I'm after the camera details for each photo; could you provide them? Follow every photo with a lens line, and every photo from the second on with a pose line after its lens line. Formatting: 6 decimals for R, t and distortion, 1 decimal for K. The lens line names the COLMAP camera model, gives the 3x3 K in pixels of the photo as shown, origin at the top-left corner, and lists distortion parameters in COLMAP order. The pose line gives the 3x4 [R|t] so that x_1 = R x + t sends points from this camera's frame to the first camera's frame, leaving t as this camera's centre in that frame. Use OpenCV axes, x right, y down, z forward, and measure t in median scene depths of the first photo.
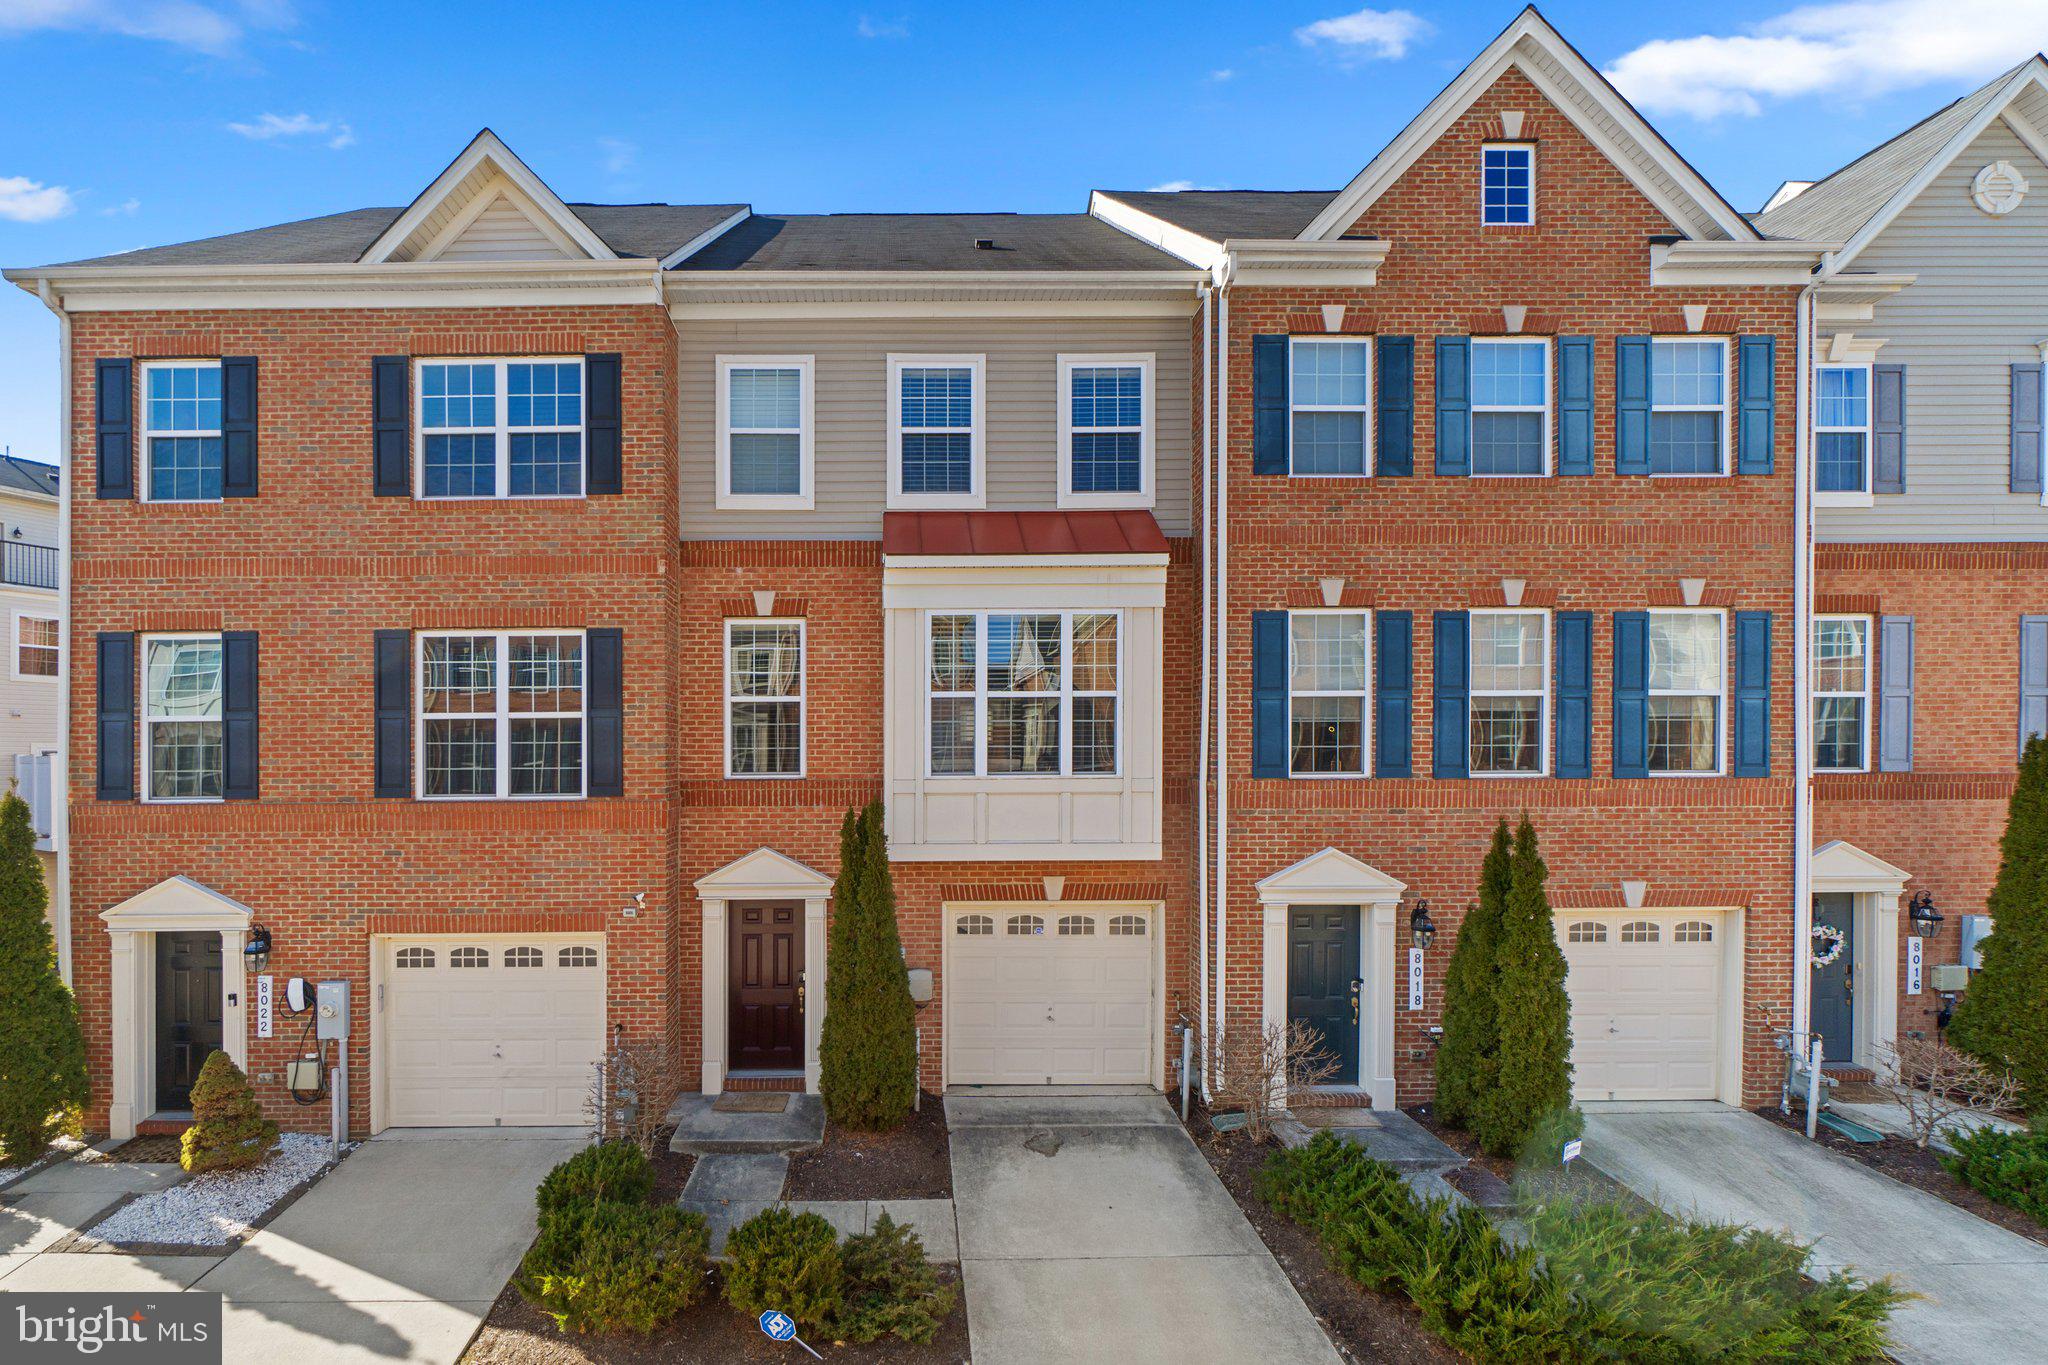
lens RADIAL K [[877.8, 0, 1015.7], [0, 877.8, 685.5], [0, 0, 1]] dist [-0.003122, 0.001024]
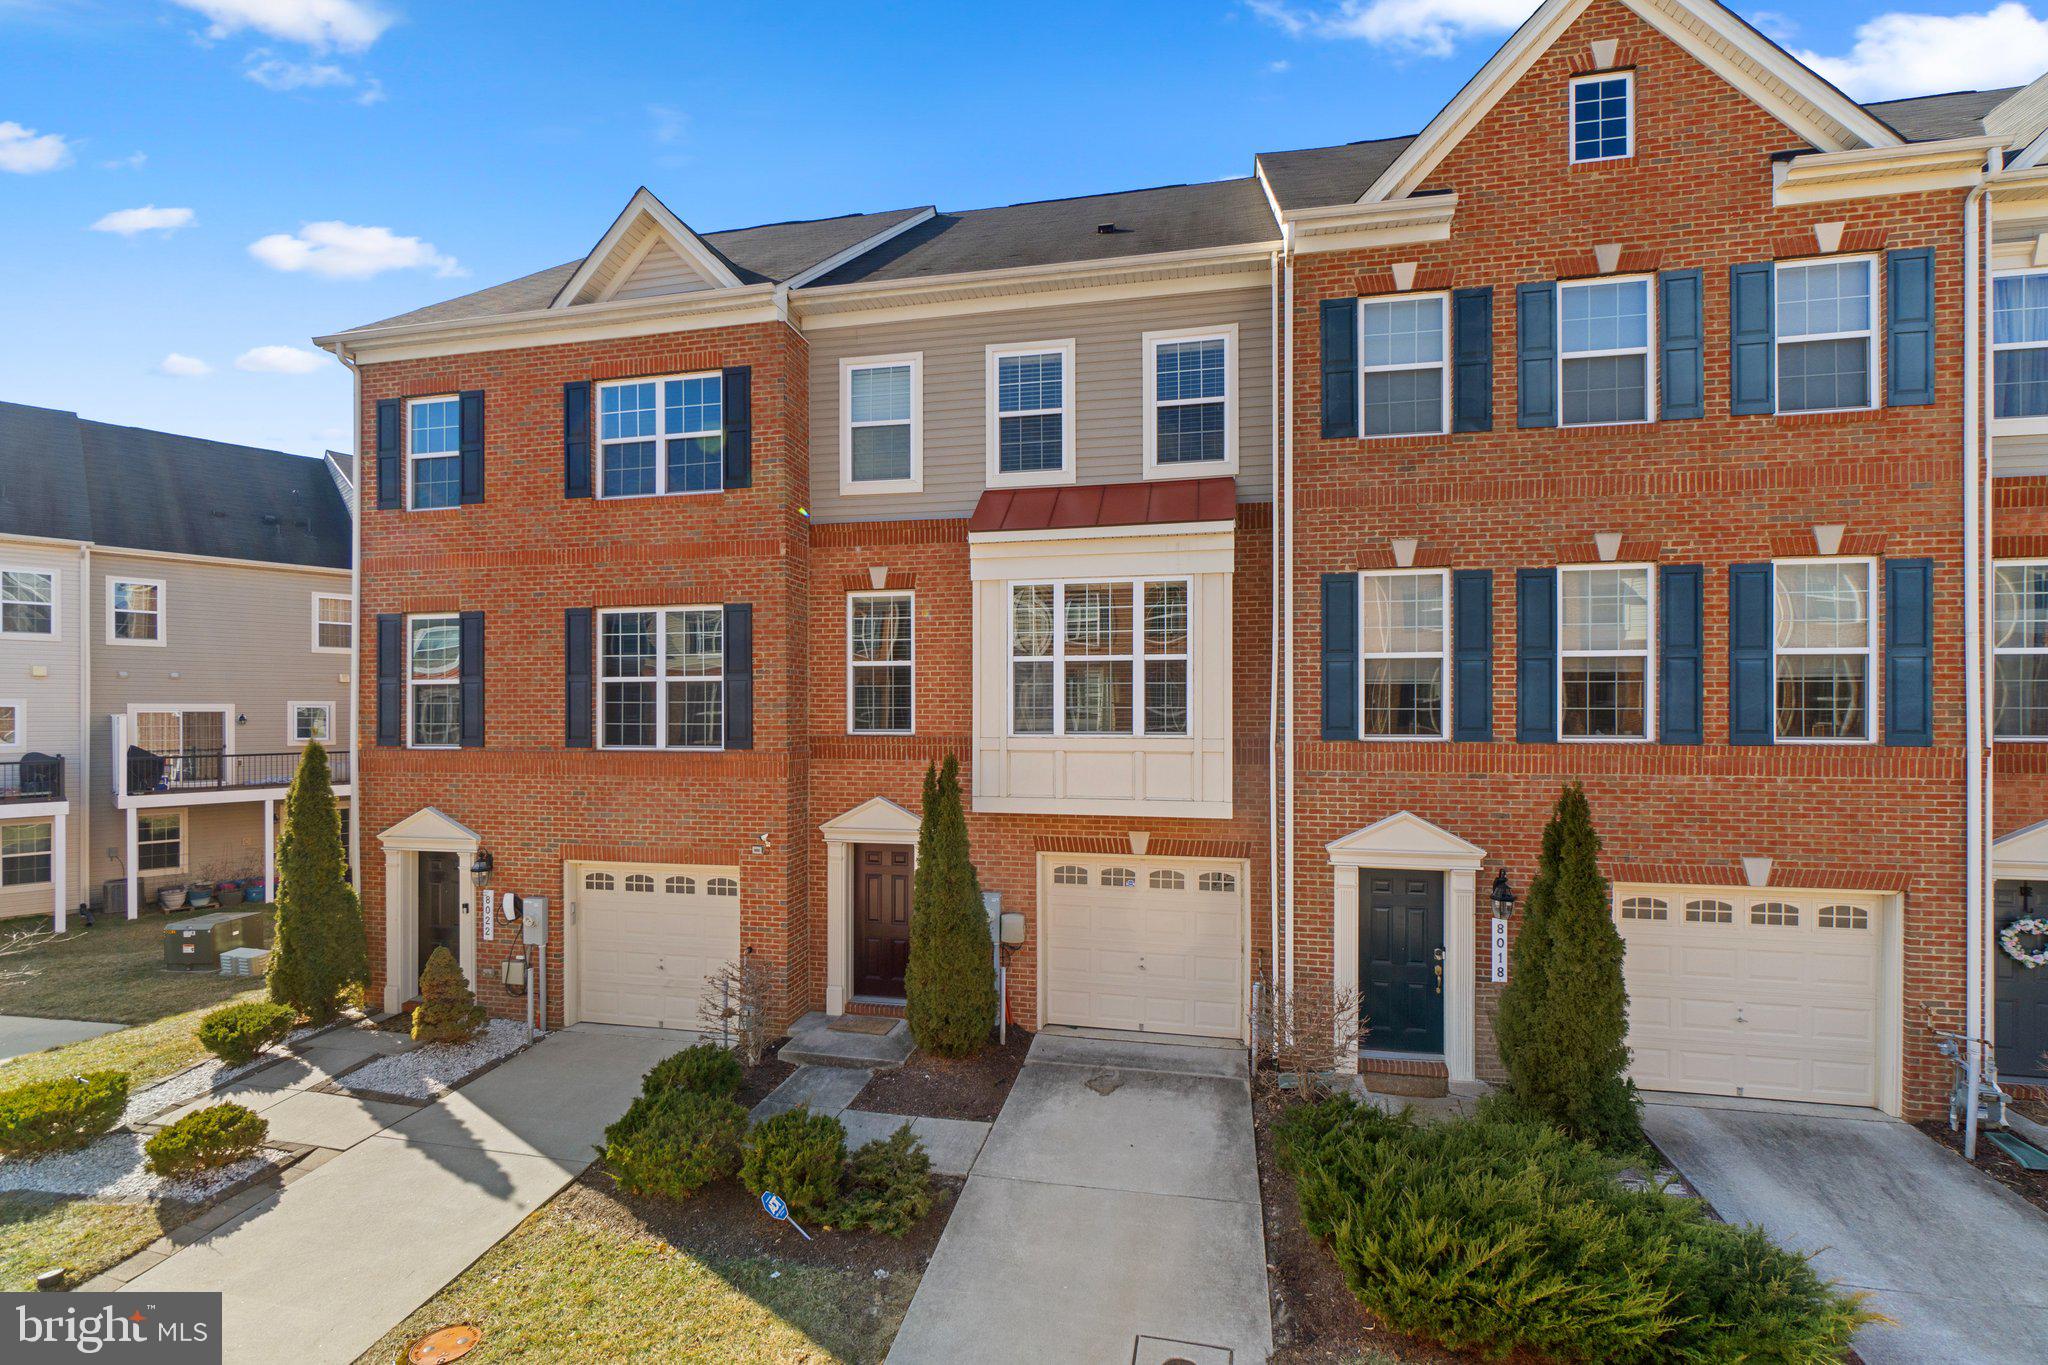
lens RADIAL K [[844.8, 0, 1028.3], [0, 844.8, 640.2], [0, 0, 1]] dist [-0.001482, 0.000551]
pose [[0.979774, -0.011195, -0.199794, 0.132008], [0.009771, 0.999919, -0.008110, -0.004148], [0.199869, 0.005994, 0.979804, -0.016635]]
